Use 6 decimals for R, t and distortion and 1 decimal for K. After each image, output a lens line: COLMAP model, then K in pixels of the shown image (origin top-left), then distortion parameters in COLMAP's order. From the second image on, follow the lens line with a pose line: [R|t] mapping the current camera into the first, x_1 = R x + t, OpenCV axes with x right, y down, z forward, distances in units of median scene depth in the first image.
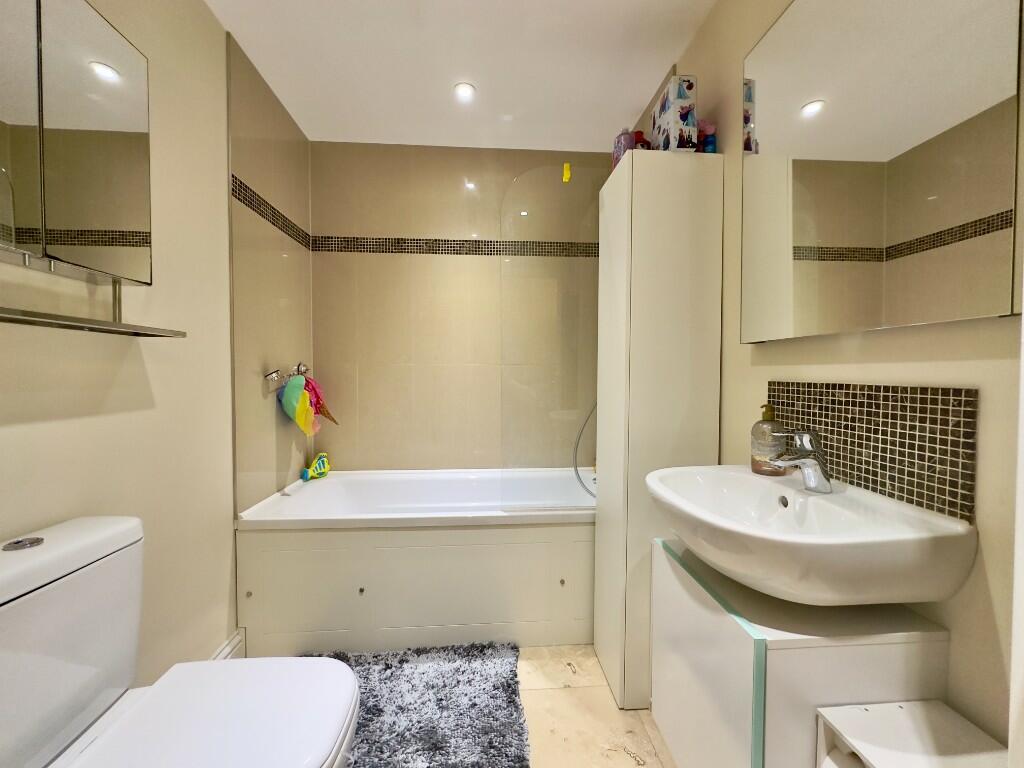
lens RADIAL K [[405.6, 0, 512.0], [0, 405.6, 384.0], [0, 0, 1]] dist [0.000999, 0.000573]
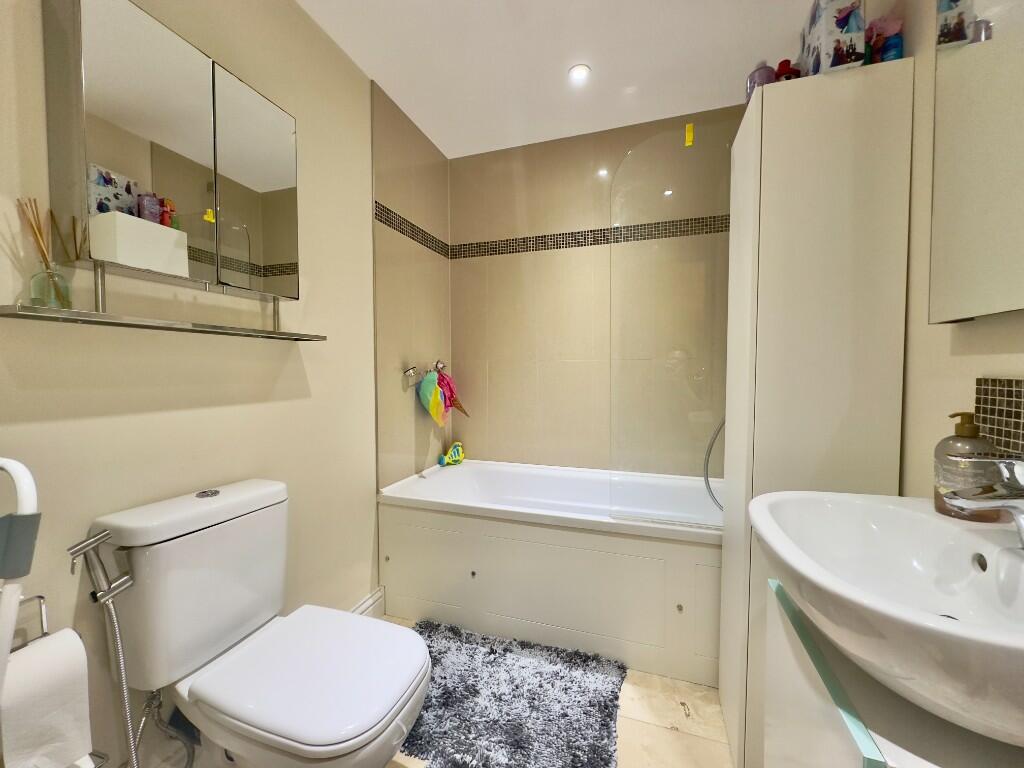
lens RADIAL K [[405.6, 0, 512.0], [0, 405.6, 384.0], [0, 0, 1]] dist [0.000999, 0.000573]
pose [[0.922578, 0.009404, -0.385696, 0.136849], [-0.006267, 0.999936, 0.009391, 0.000984], [0.385759, -0.006247, 0.922578, 0.065152]]
